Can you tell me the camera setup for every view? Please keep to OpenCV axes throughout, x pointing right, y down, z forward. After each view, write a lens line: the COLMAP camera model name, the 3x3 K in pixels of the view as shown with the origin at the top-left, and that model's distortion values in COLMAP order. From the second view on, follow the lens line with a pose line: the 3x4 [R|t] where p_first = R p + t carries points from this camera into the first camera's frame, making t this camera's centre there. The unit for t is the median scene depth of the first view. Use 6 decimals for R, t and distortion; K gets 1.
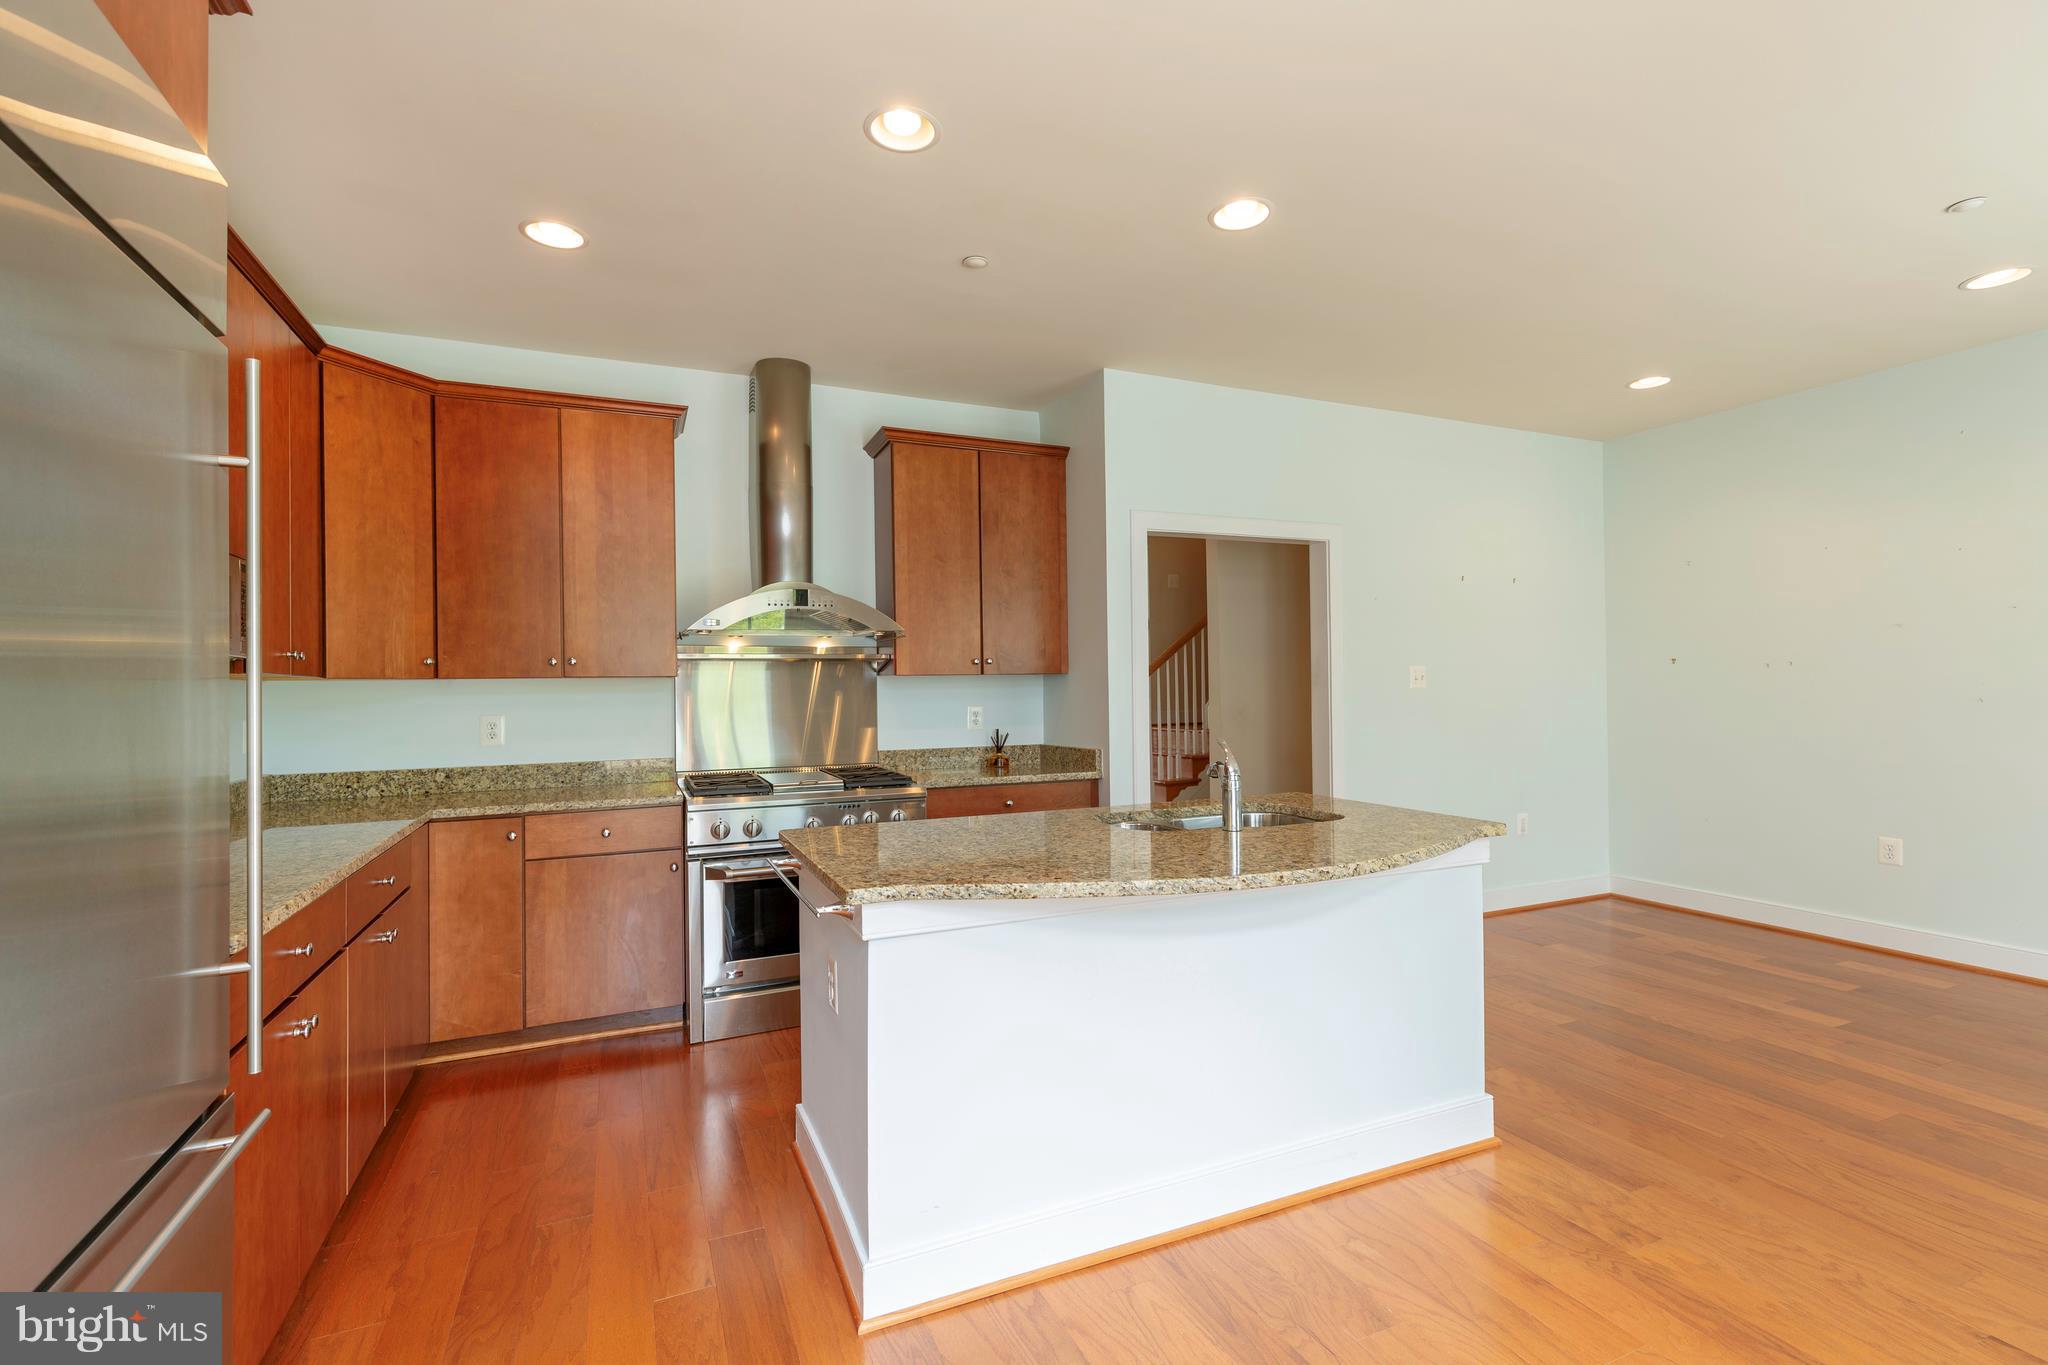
lens RADIAL K [[927.9, 0, 1045.5], [0, 927.9, 681.2], [0, 0, 1]] dist [0.010736, -0.003322]
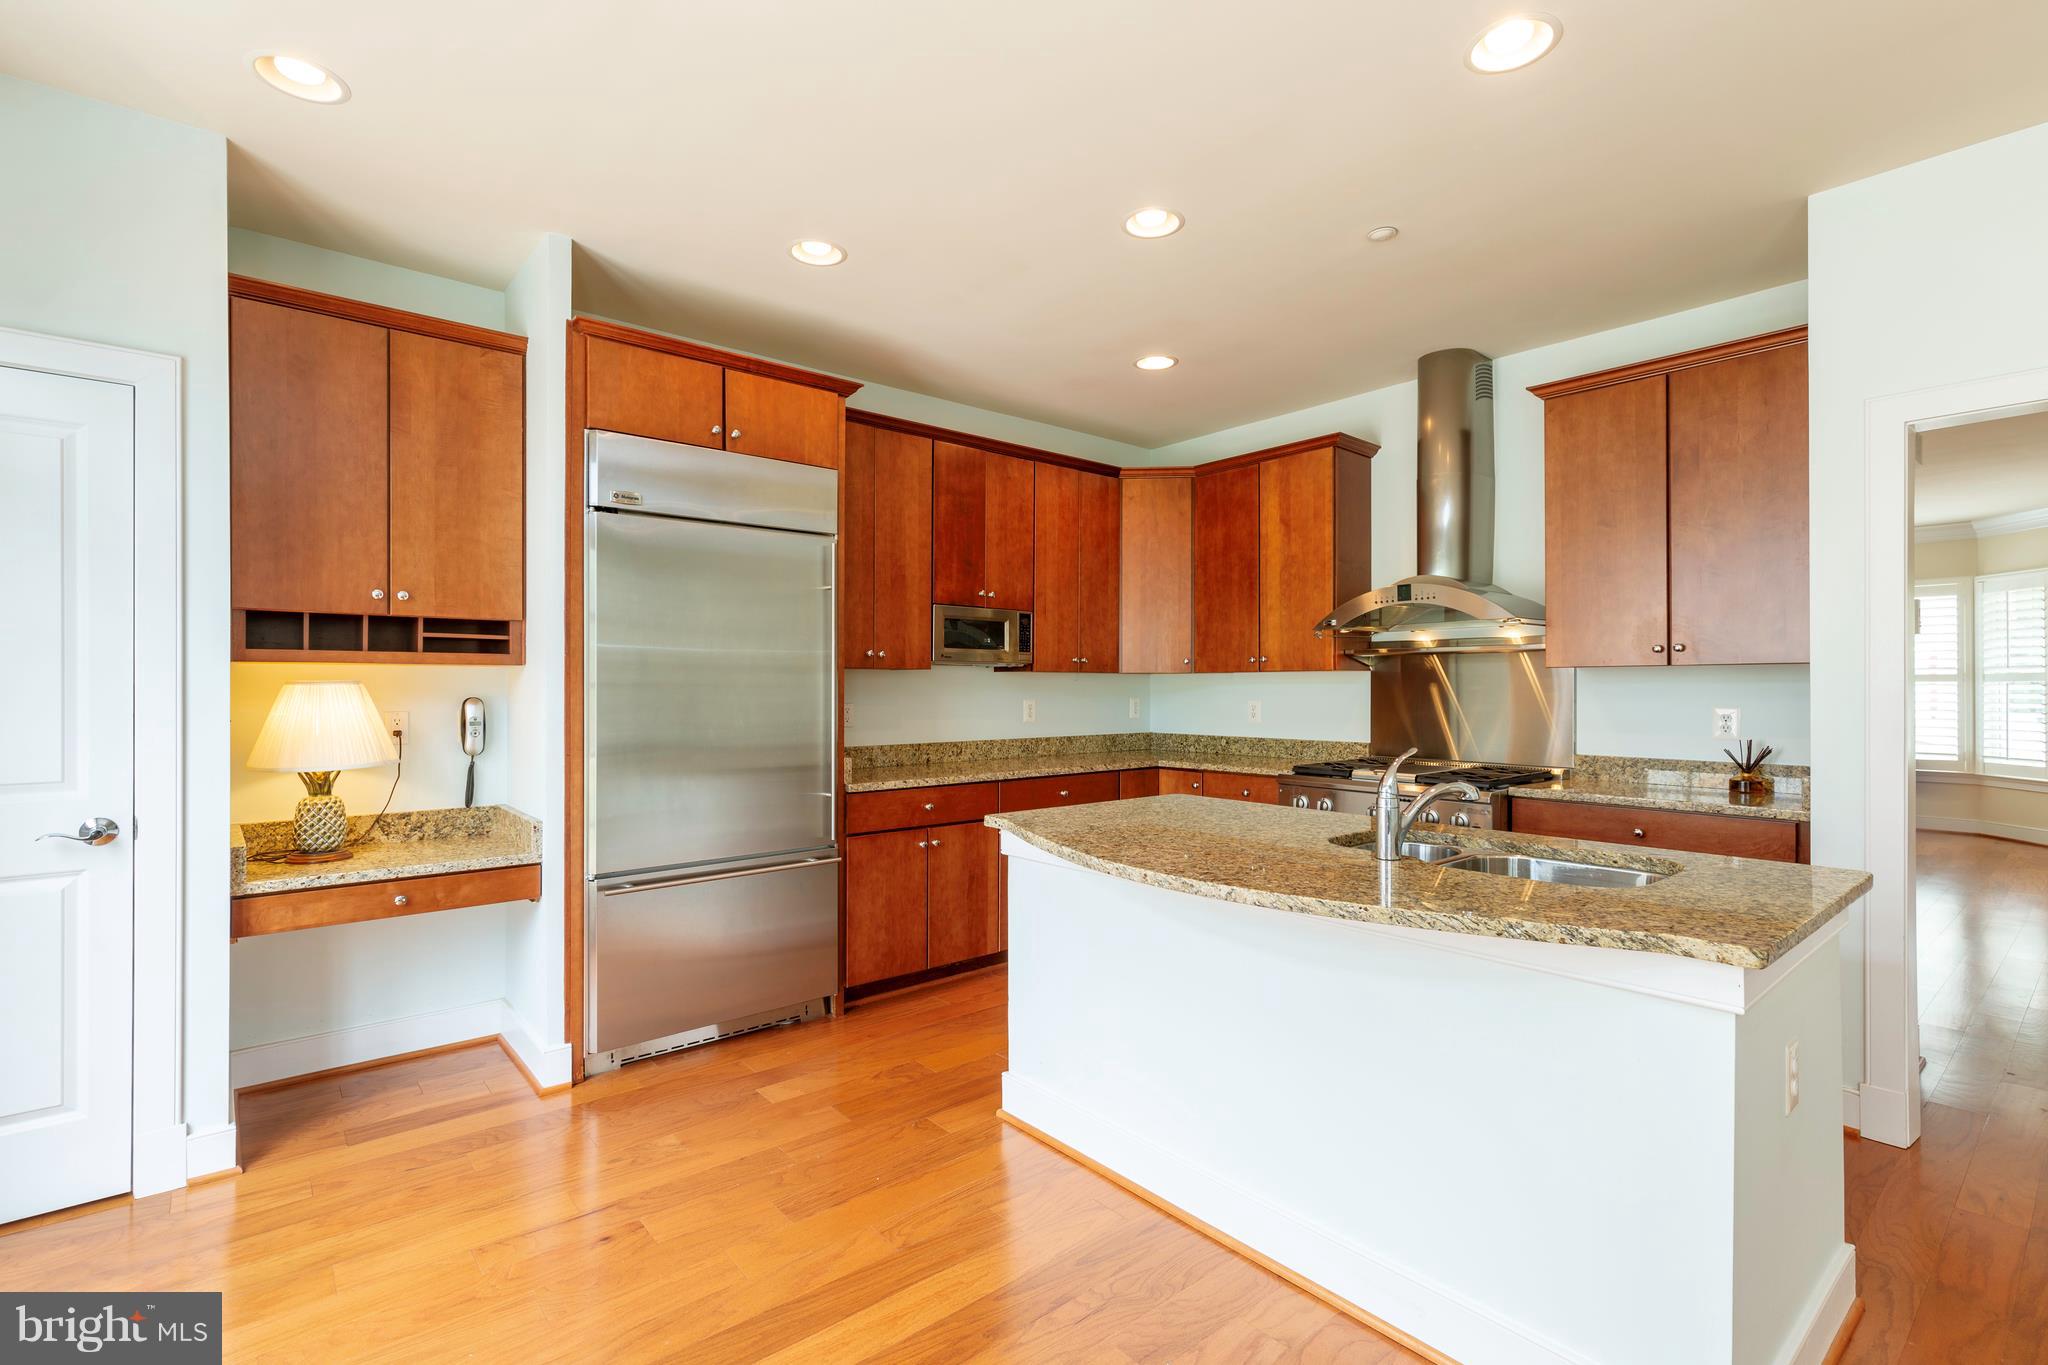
lens RADIAL K [[927.9, 0, 1009.3], [0, 927.9, 681.1], [0, 0, 1]] dist [0.010736, -0.003322]
pose [[0.268765, 0.007364, -0.963178, 0.609773], [0.004792, 0.999948, 0.008982, -0.003885], [0.963194, -0.007029, 0.268715, 0.307213]]
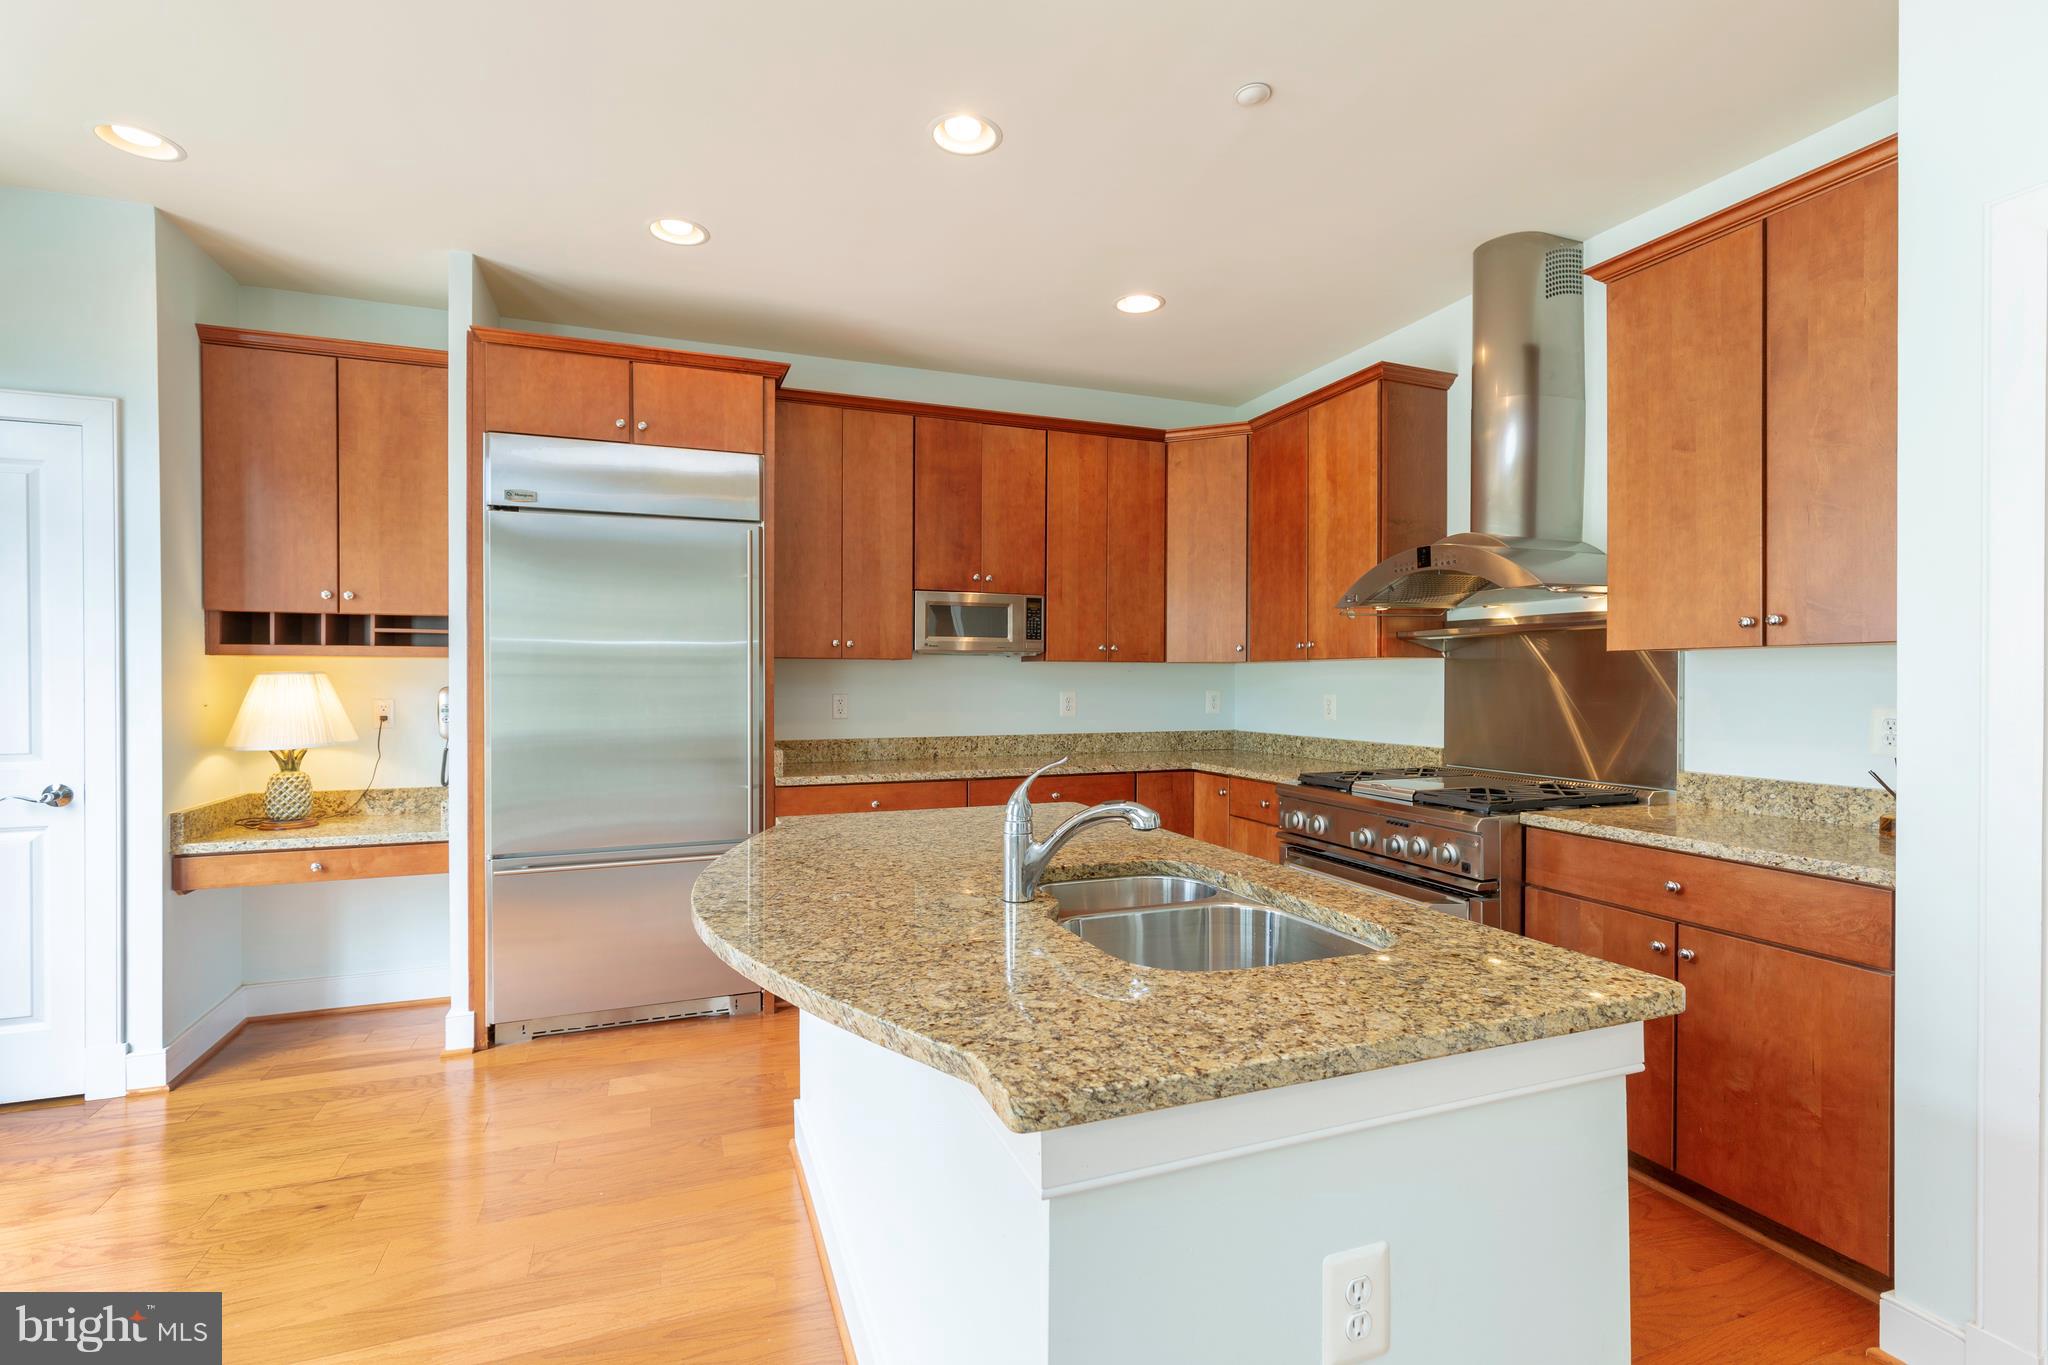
lens RADIAL K [[927.9, 0, 1019.9], [0, 927.9, 681.5], [0, 0, 1]] dist [0.010736, -0.003322]
pose [[-0.057384, 0.016157, -0.998221, 0.559268], [0.008567, 0.999840, 0.015691, 0.001458], [0.998315, -0.007651, -0.057513, 0.703108]]
